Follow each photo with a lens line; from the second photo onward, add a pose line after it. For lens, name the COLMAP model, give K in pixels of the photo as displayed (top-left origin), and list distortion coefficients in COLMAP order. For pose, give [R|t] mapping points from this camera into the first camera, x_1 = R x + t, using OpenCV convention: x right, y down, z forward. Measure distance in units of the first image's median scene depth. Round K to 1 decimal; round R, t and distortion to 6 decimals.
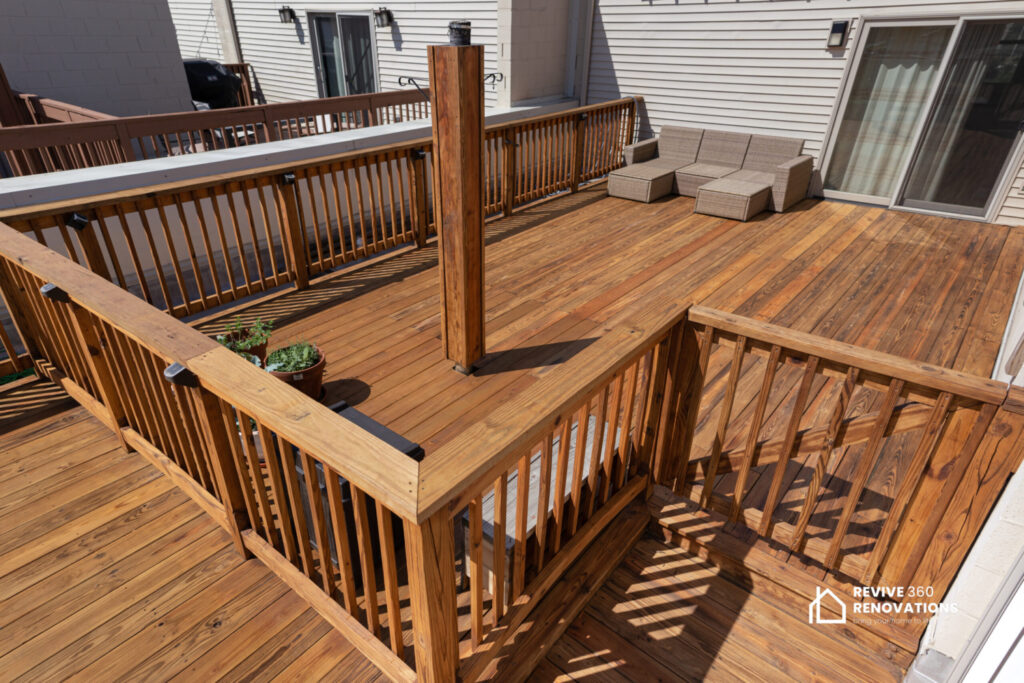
lens RADIAL K [[589.3, 0, 489.3], [0, 589.3, 343.5], [0, 0, 1]] dist [0.071564, 0.001714]
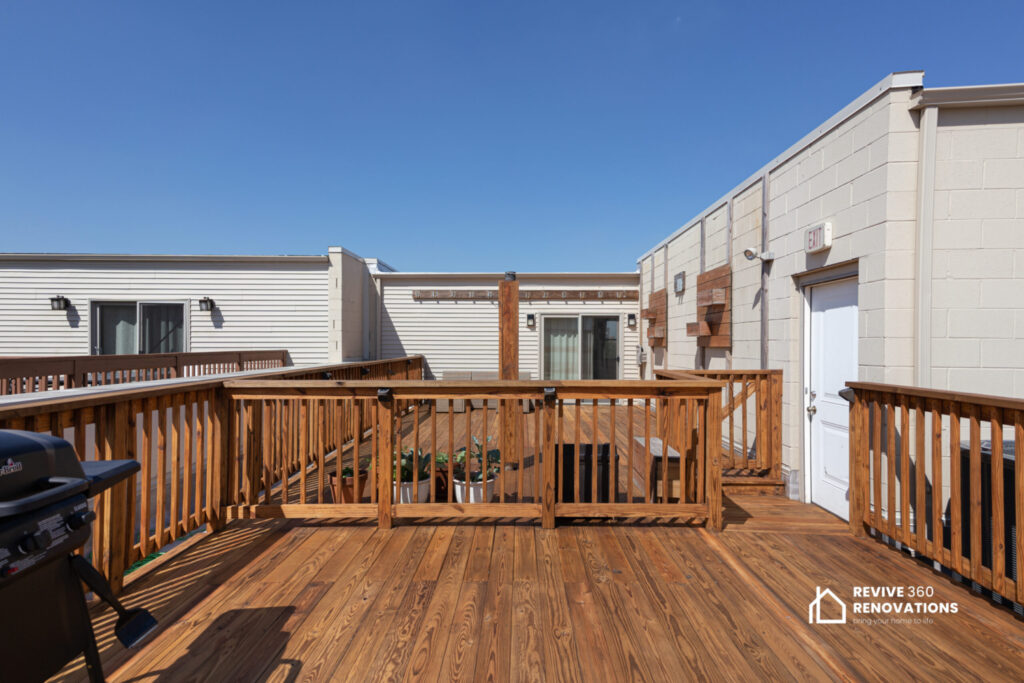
lens RADIAL K [[544.3, 0, 512.0], [0, 544.3, 341.5], [0, 0, 1]] dist [0.062052, 0.000436]
pose [[0.770983, 0.004812, 0.636838, -0.517576], [0.304825, 0.875198, -0.375647, 0.158362], [-0.559167, 0.483742, 0.673295, -0.061273]]
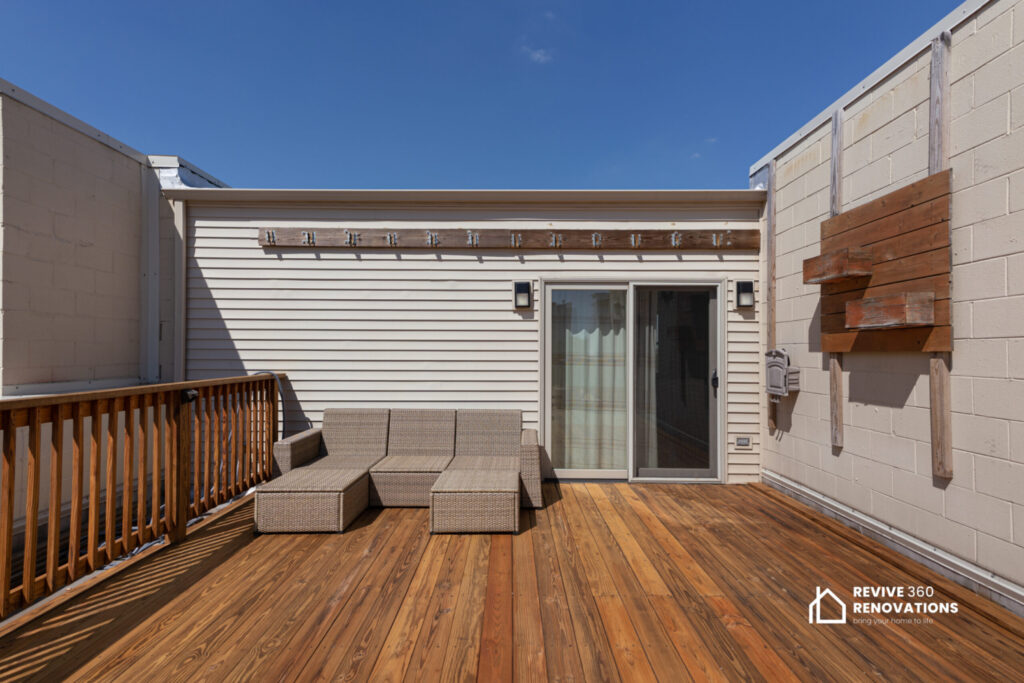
lens RADIAL K [[544.5, 0, 512.0], [0, 544.5, 341.5], [0, 0, 1]] dist [0.044238, 0.000365]
pose [[0.759075, 0.014012, 0.650852, 0.058276], [0.311692, 0.869905, -0.382247, -0.152776], [-0.571536, 0.493020, 0.655956, 0.514352]]
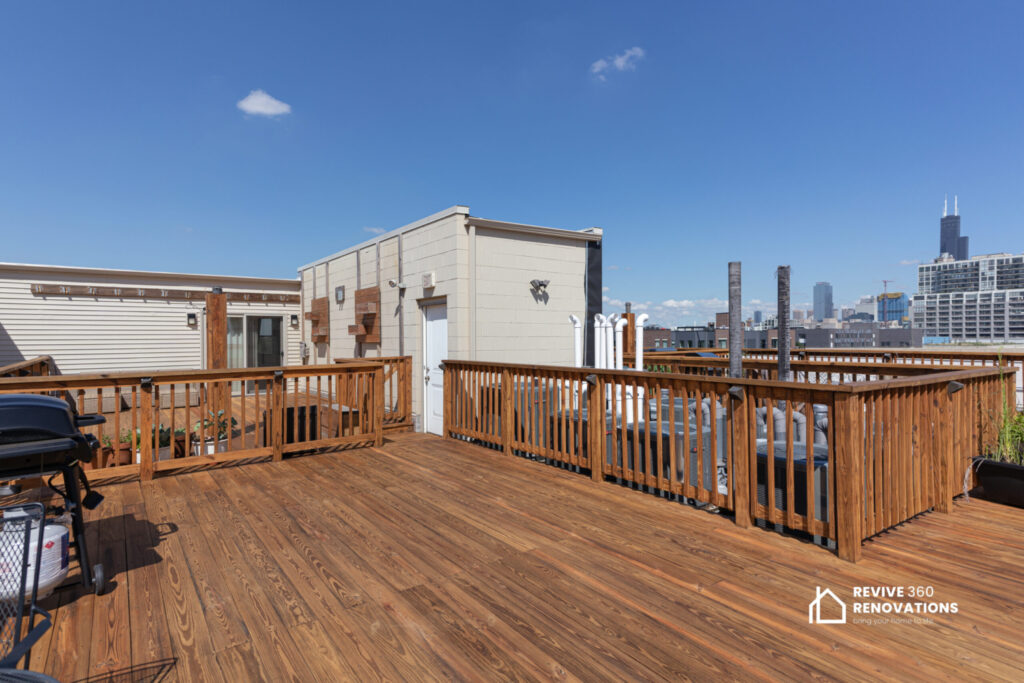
lens RADIAL K [[540.8, 0, 512.0], [0, 540.8, 341.5], [0, 0, 1]] dist [0.065461, 0.001302]
pose [[0.234215, -0.010761, 0.972125, -0.876597], [0.477639, 0.872208, -0.105423, 0.227721], [-0.846761, 0.489017, 0.209424, -0.199977]]
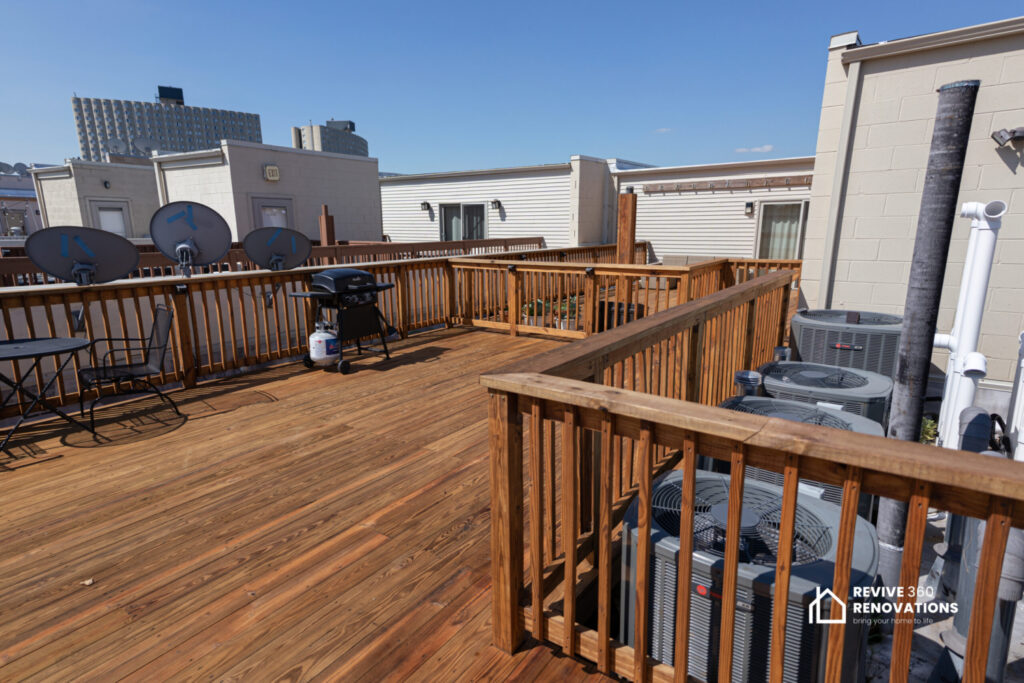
lens RADIAL K [[569.8, 0, 501.1], [0, 569.8, 342.0], [0, 0, 1]] dist [0.063921, 0.000681]
pose [[0.996433, -0.021791, 0.081530, -0.384903], [0.044671, 0.955841, -0.290469, 0.408203], [-0.071600, 0.293075, 0.953405, -0.586601]]
